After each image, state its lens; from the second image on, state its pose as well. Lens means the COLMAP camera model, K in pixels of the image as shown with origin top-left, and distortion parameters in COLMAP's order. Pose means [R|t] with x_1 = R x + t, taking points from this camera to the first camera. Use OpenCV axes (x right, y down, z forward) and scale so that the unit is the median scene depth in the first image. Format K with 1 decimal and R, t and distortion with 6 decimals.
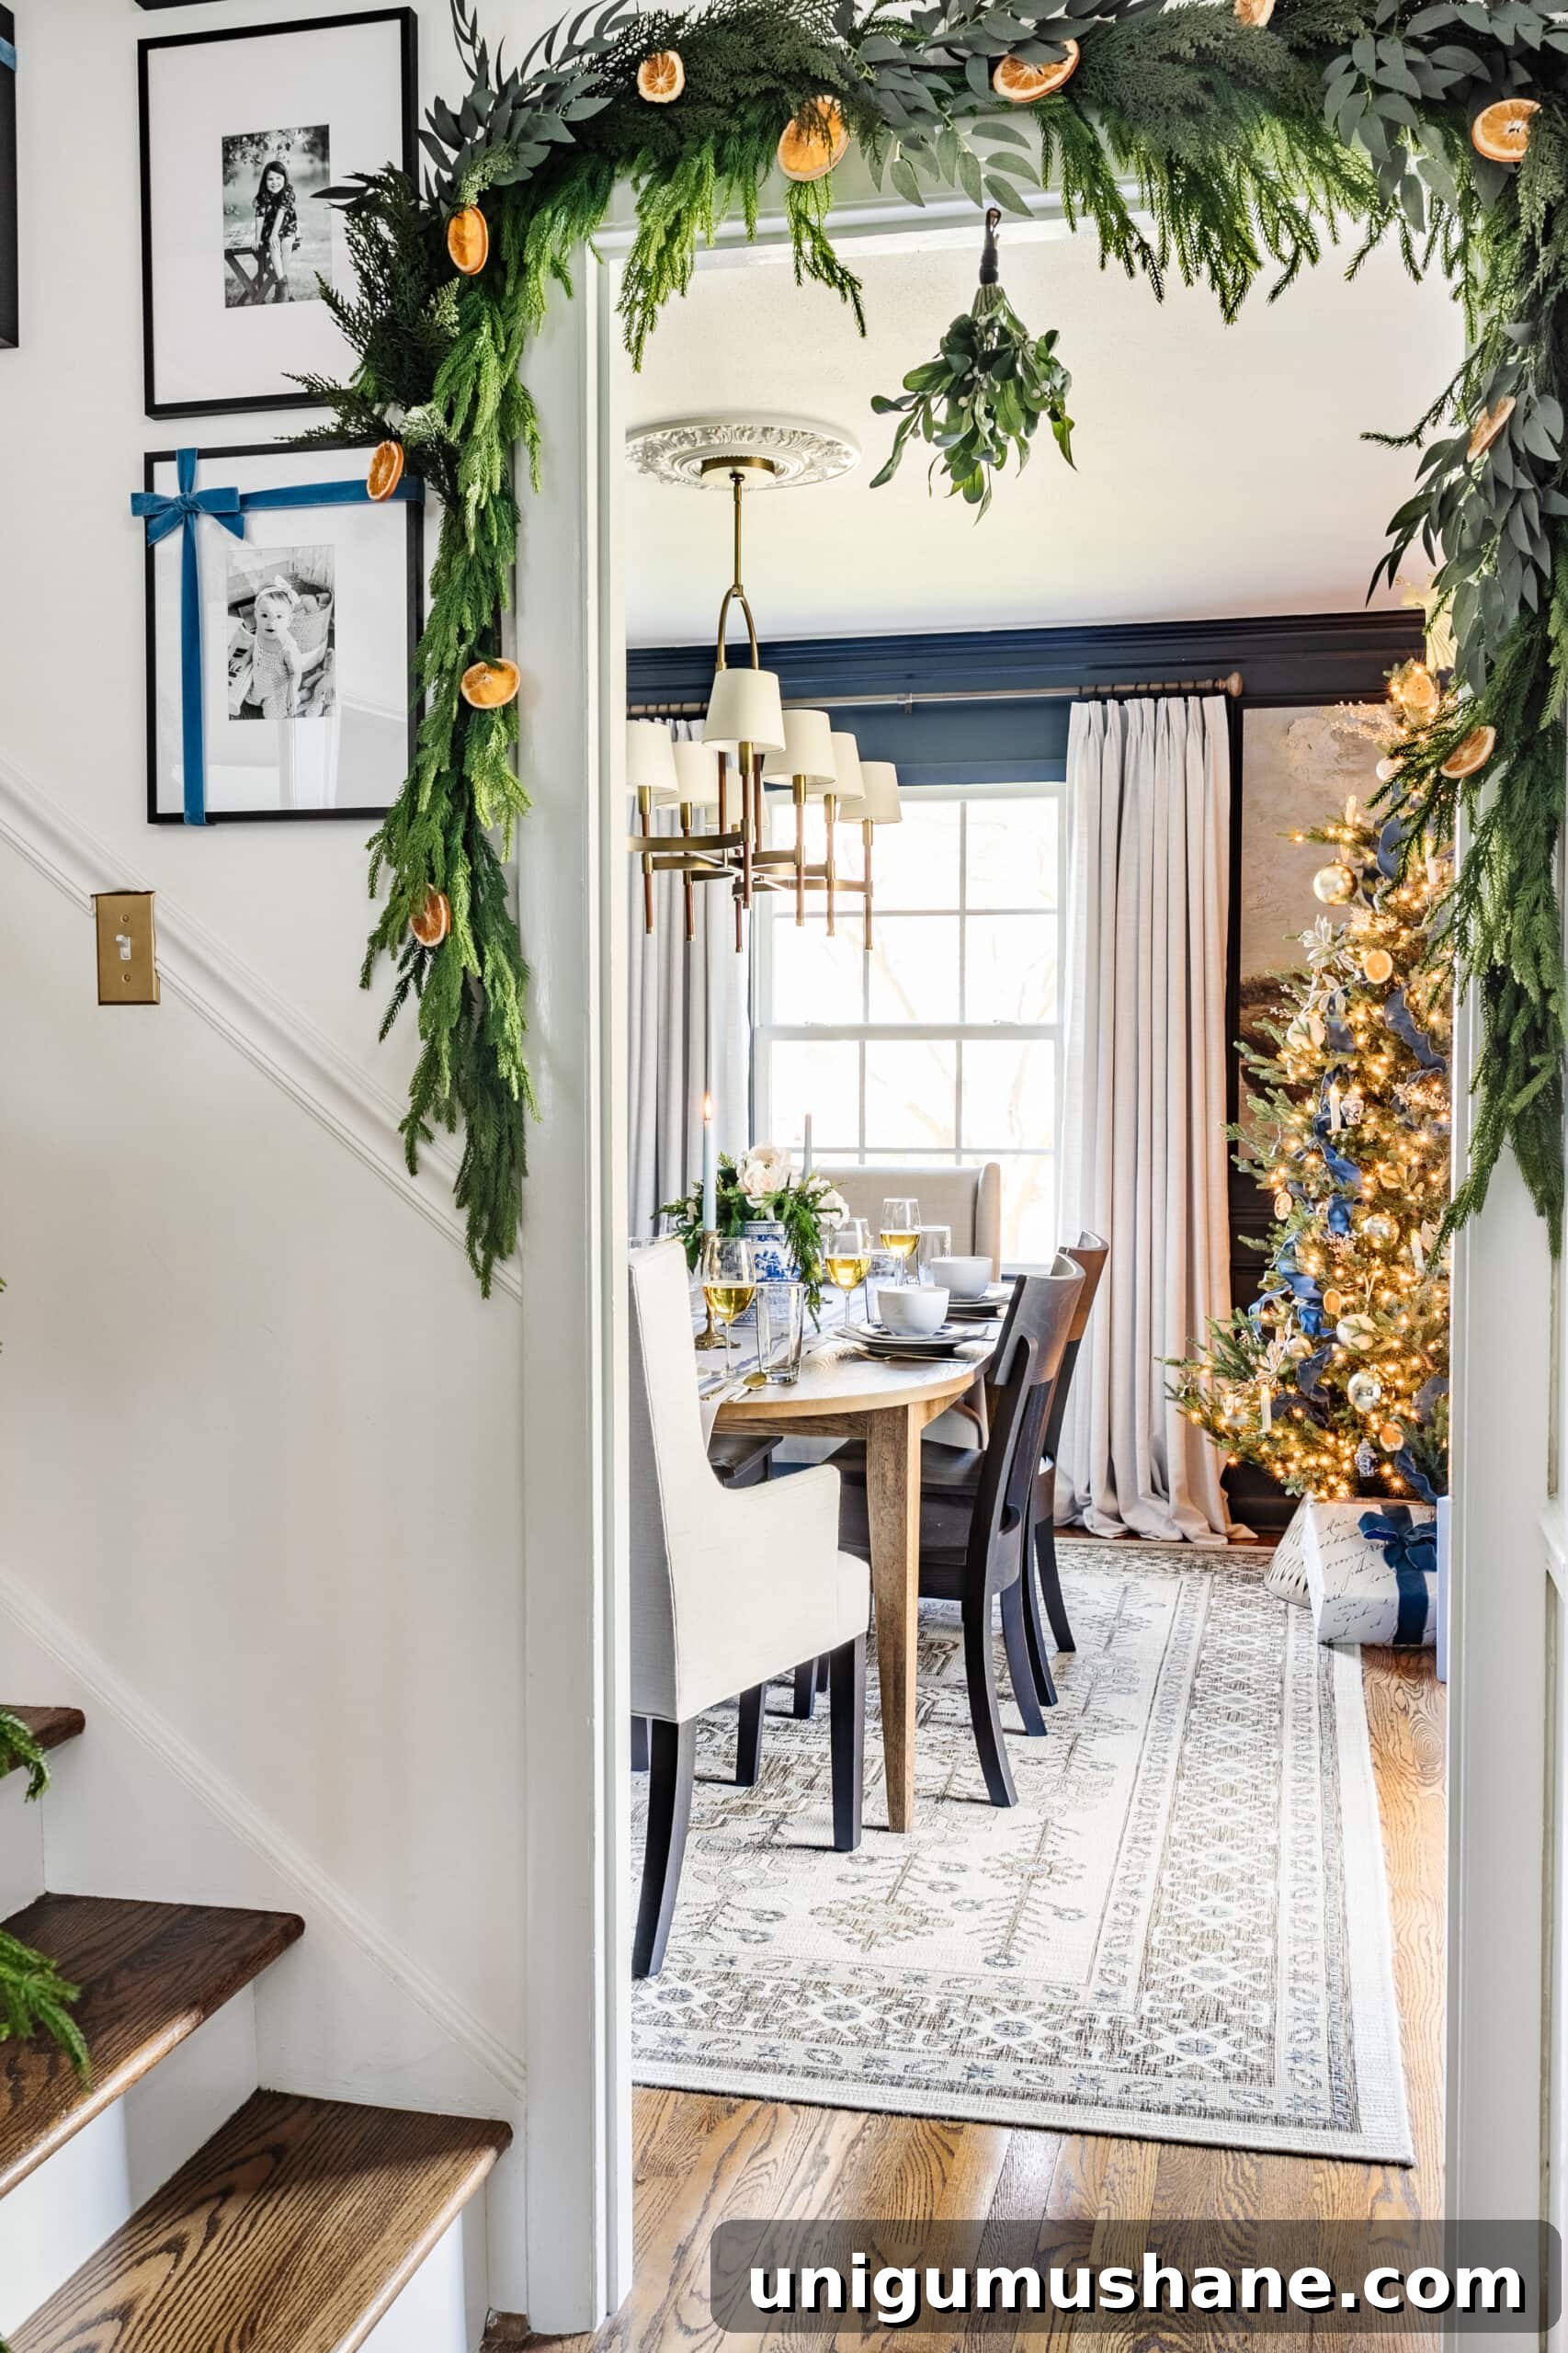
lens RADIAL K [[2250.7, 0, 770.4], [0, 2250.7, 1184.3], [0, 0, 1]] dist [0.011294, -0.015182]
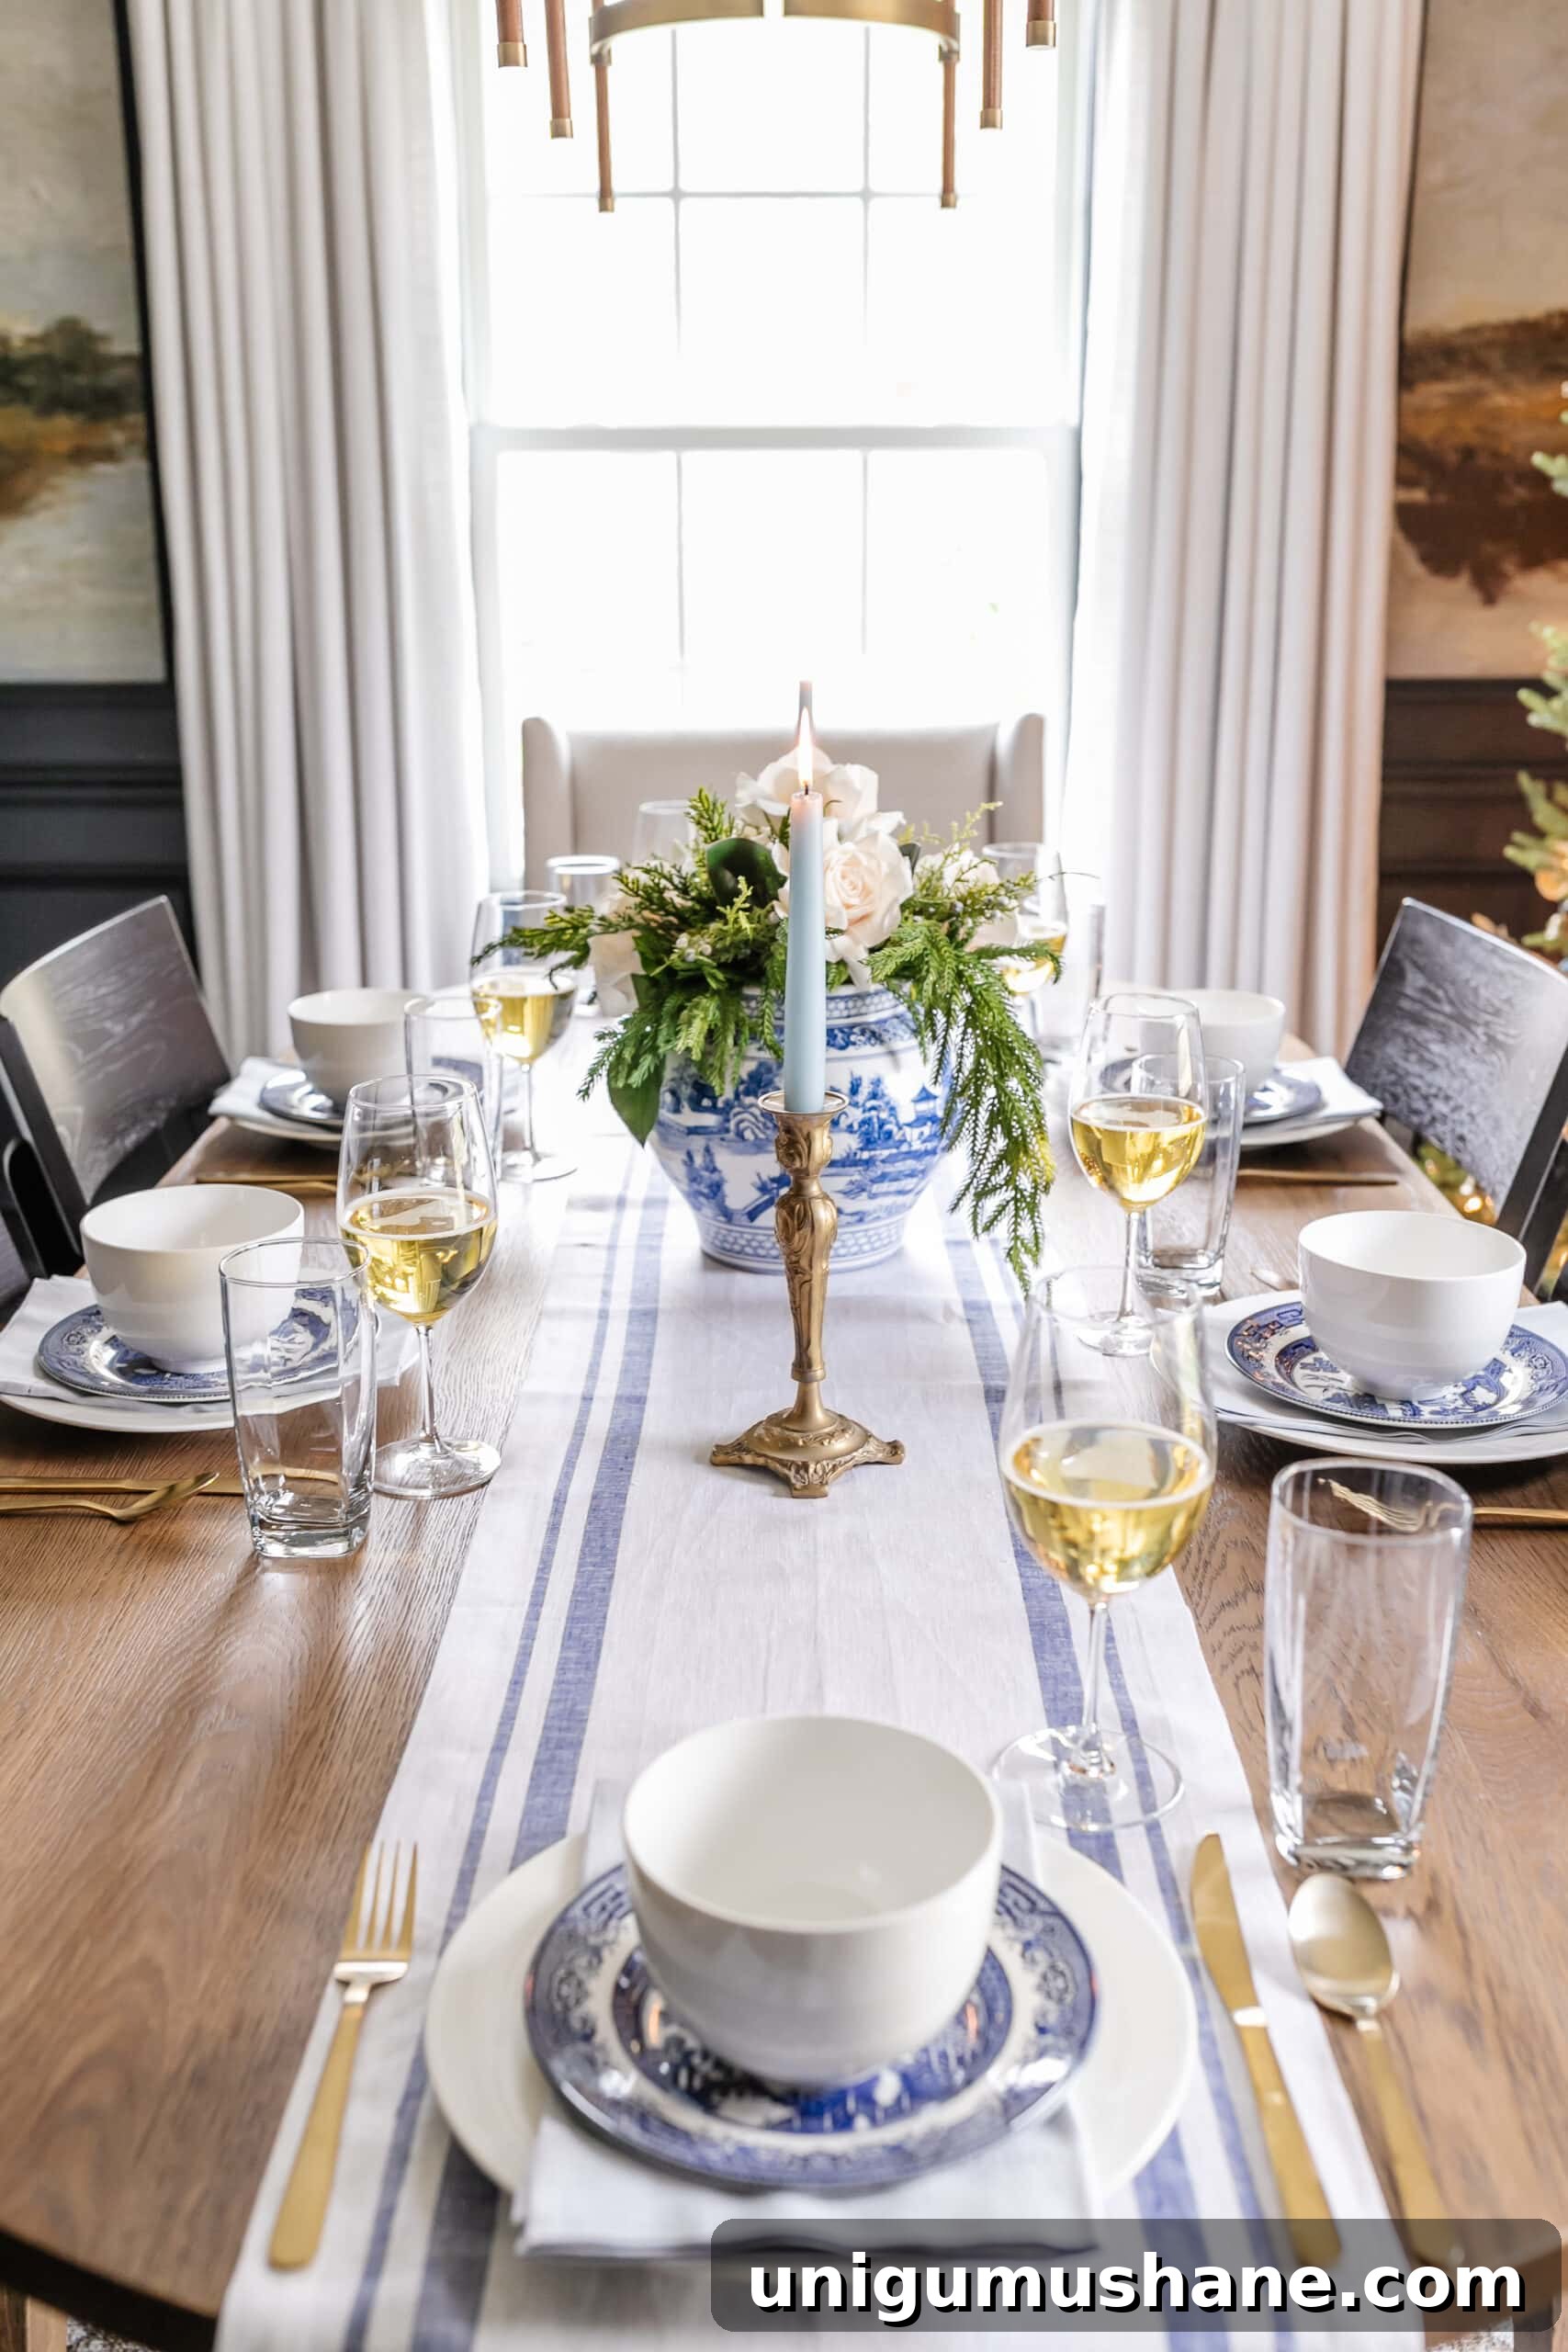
lens RADIAL K [[2249.6, 0, 770.4], [0, 2249.6, 1183.8], [0, 0, 1]] dist [0.011294, -0.015182]
pose [[0.974533, -0.068950, 0.213379, -0.094294], [0.014997, 0.969464, 0.244774, -0.041656], [-0.223741, -0.235341, 0.945809, 0.703779]]
